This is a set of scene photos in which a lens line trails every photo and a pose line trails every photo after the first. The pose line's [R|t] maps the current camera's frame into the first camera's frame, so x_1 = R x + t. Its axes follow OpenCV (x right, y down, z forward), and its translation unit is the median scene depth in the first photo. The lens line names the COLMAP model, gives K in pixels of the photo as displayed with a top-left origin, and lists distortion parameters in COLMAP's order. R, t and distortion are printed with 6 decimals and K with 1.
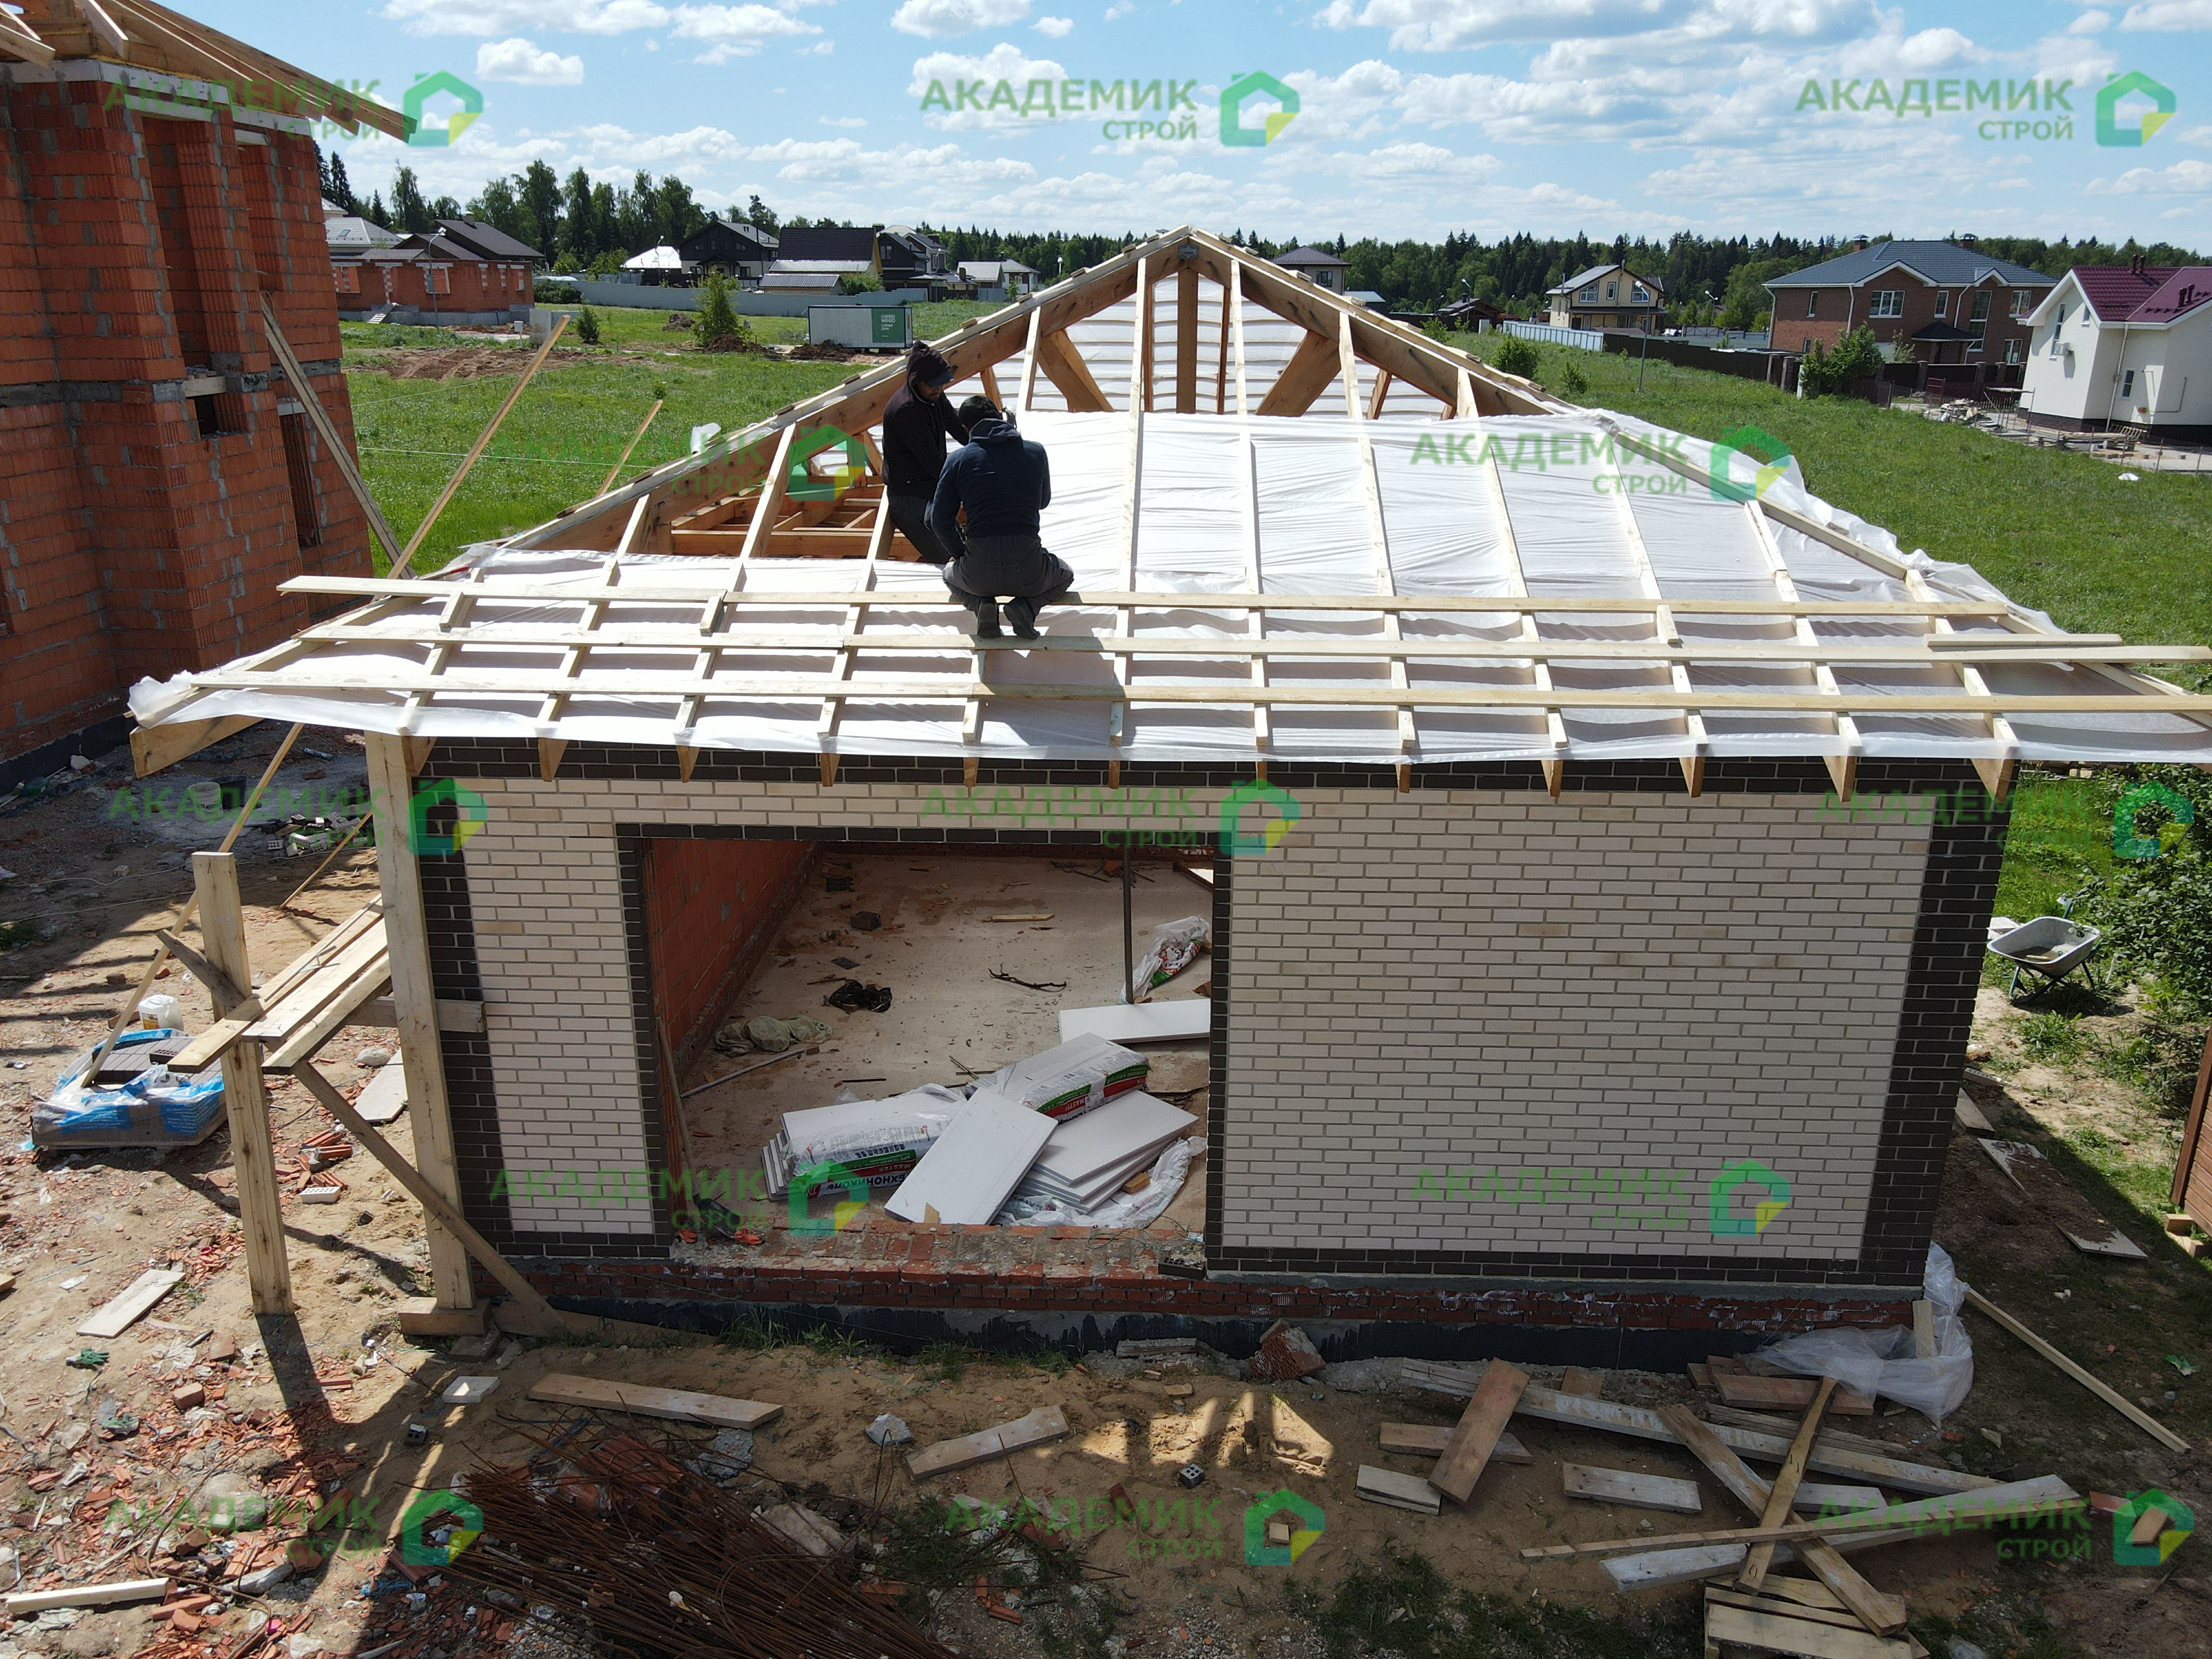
lens RADIAL K [[1593.9, 0, 1106.0], [0, 1593.9, 829.5], [0, 0, 1]] dist [0.009592, -0.013604]
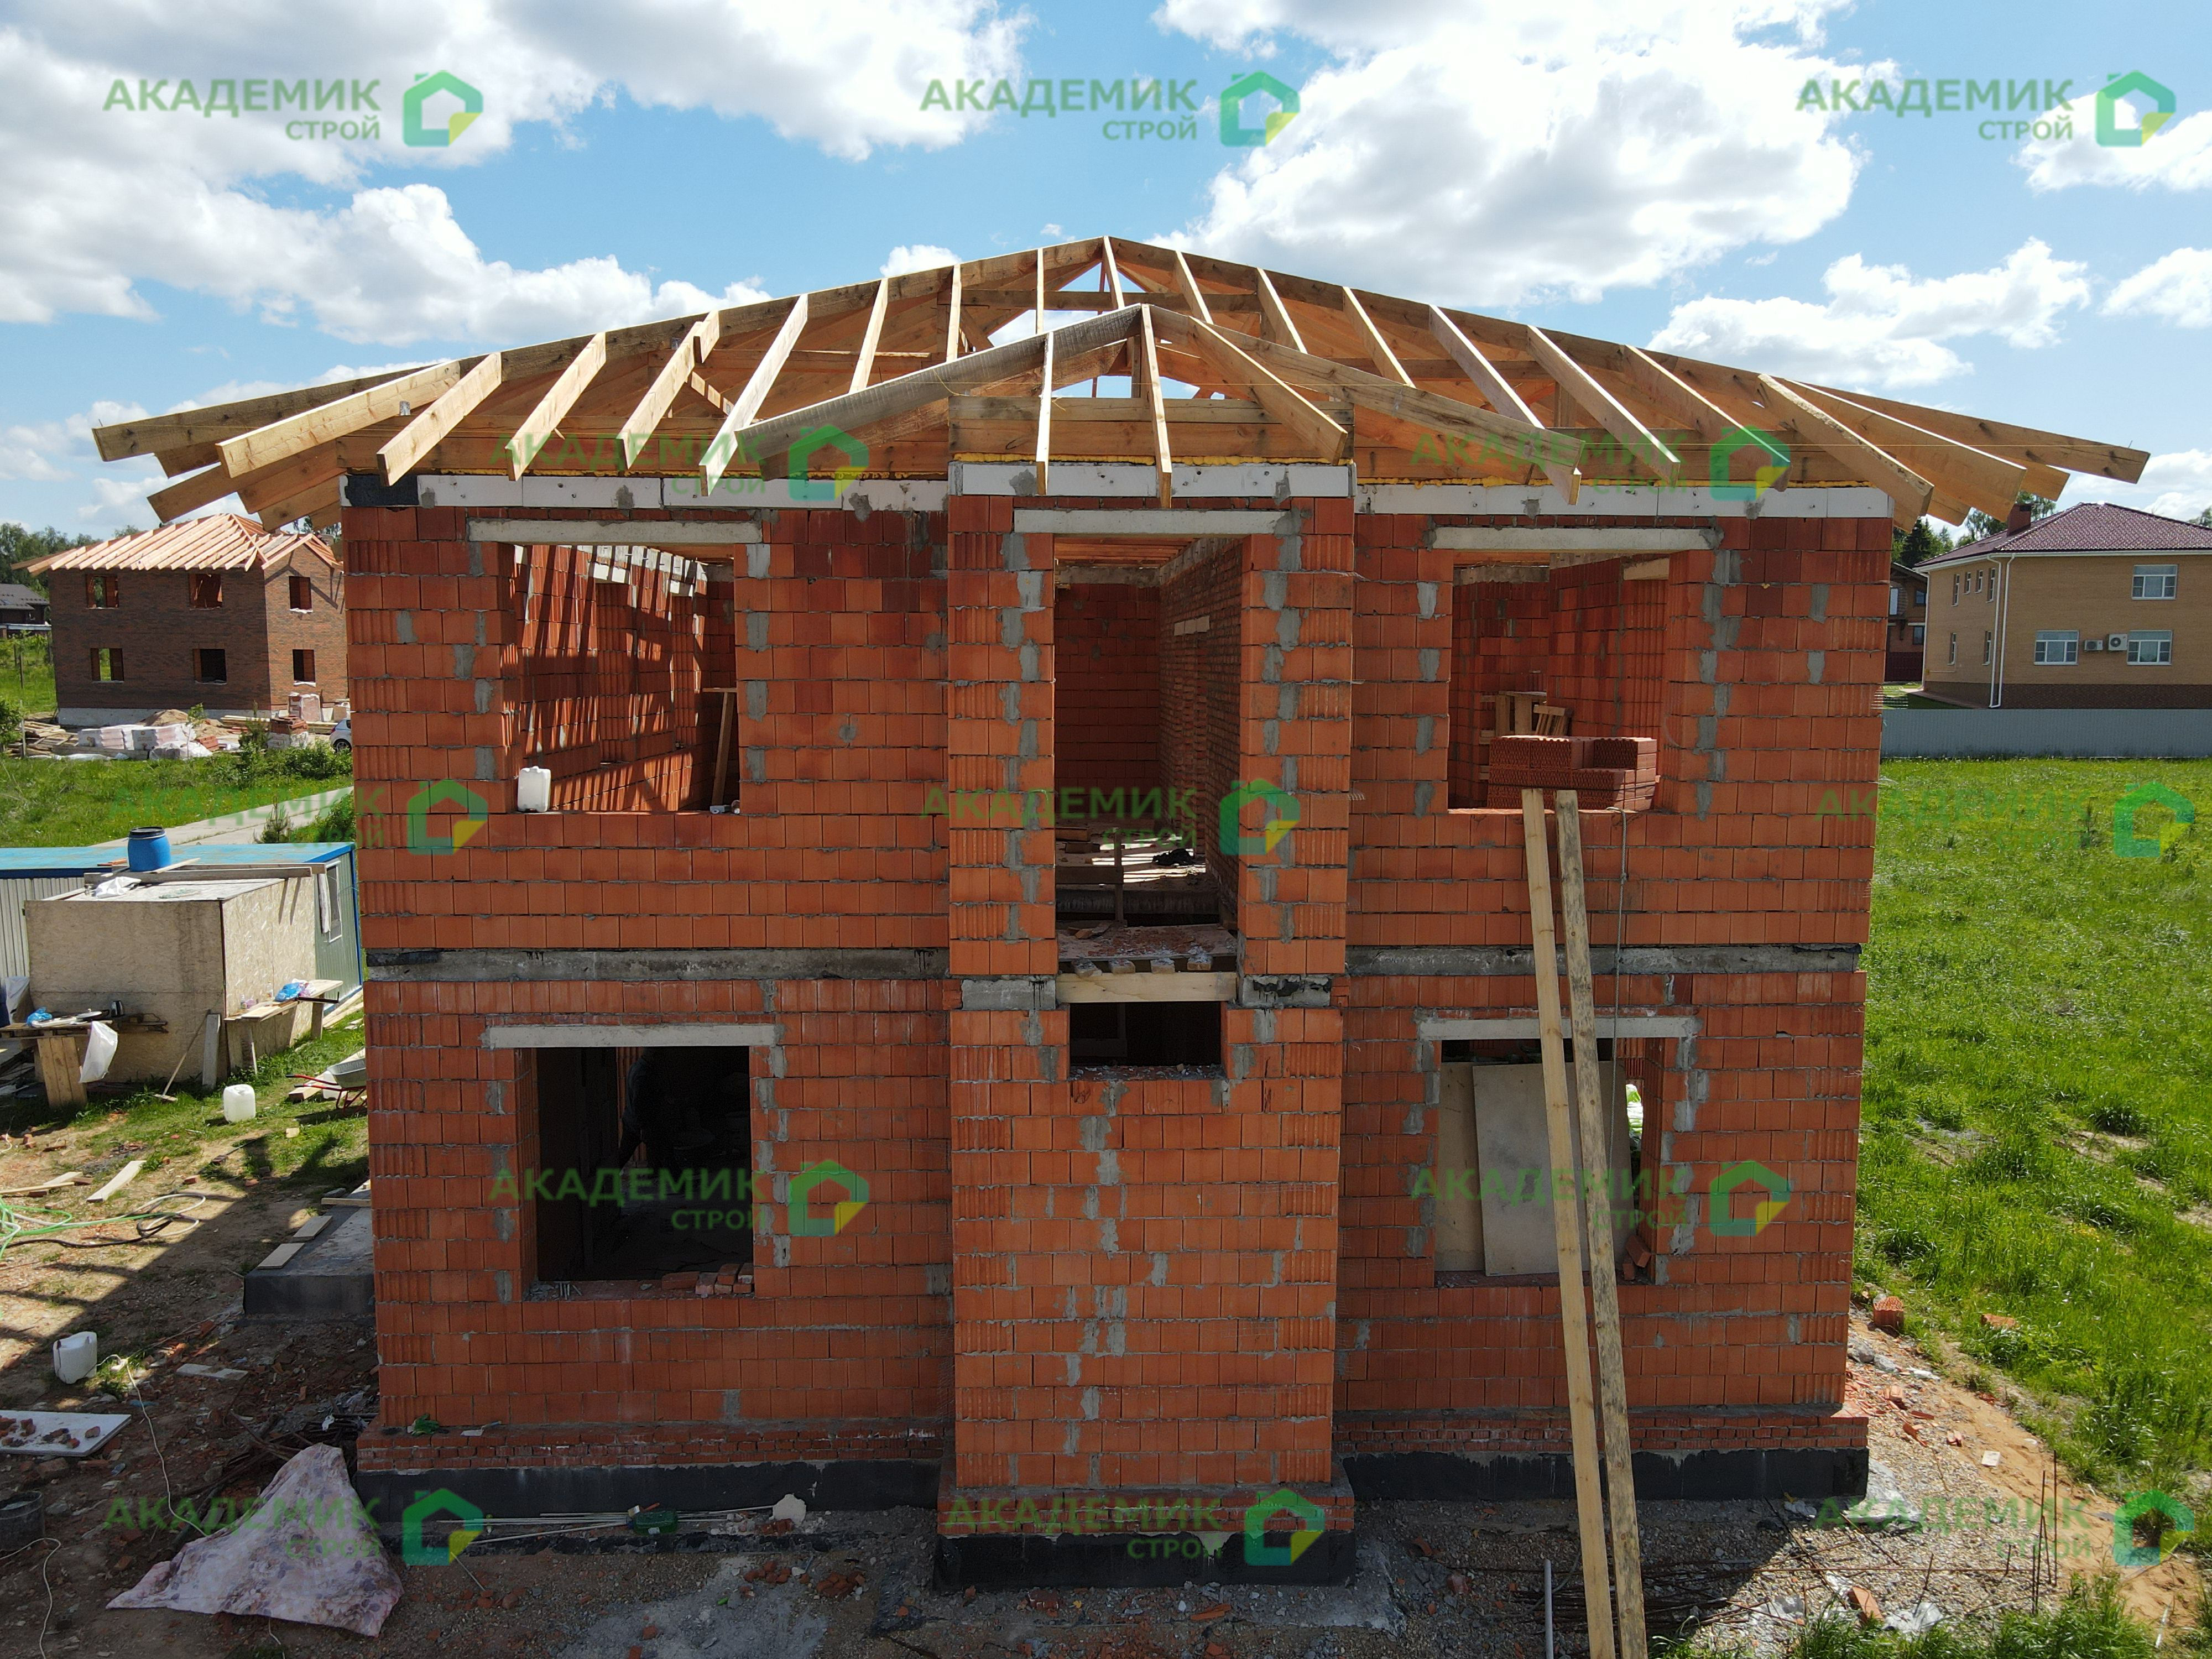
lens RADIAL K [[1580.5, 0, 1106.0], [0, 1580.5, 829.5], [0, 0, 1]] dist [-0.001501, 0.005379]
pose [[0.084987, 0.096713, -0.991677, -0.052565], [-0.317201, 0.946122, 0.065086, -0.786417], [0.944543, 0.309029, 0.111085, 1.977451]]
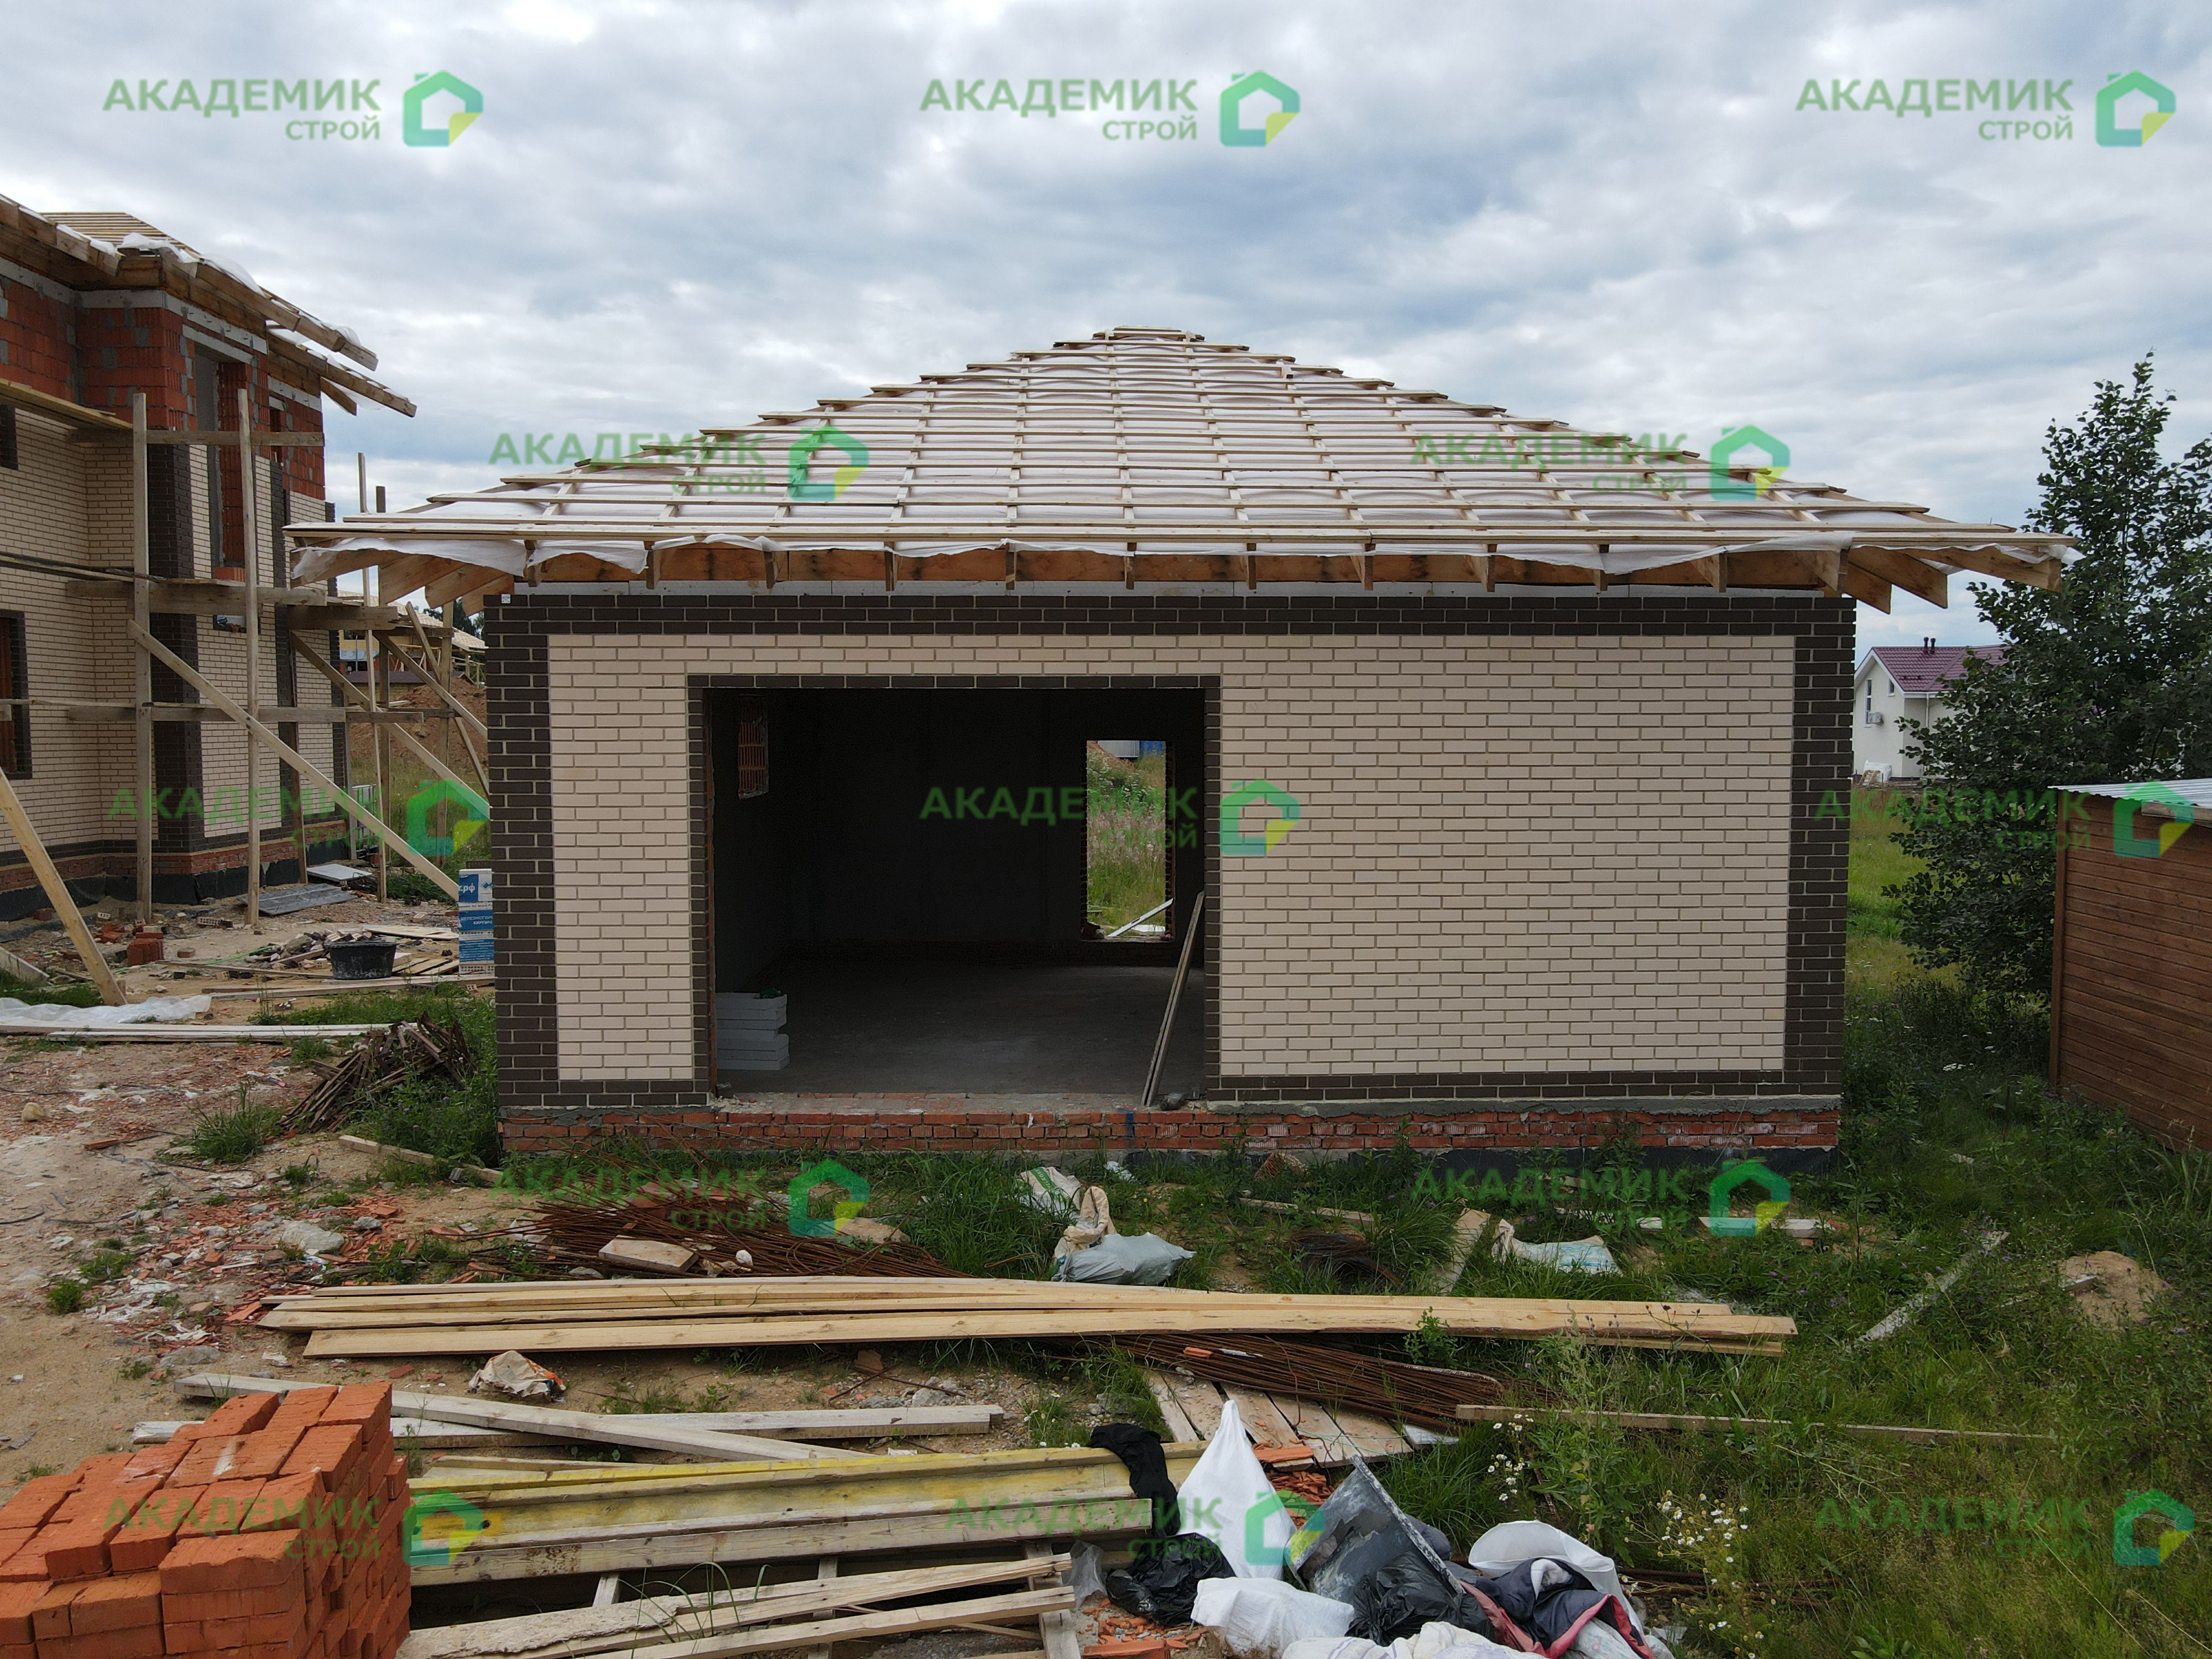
lens RADIAL K [[1580.5, 0, 1106.0], [0, 1580.5, 829.5], [0, 0, 1]] dist [-0.001501, 0.005379]
pose [[0.997714, -0.008052, 0.067091, -0.077711], [0.024100, 0.969982, -0.241979, 0.360115], [-0.063129, 0.243042, 0.967959, -0.088755]]
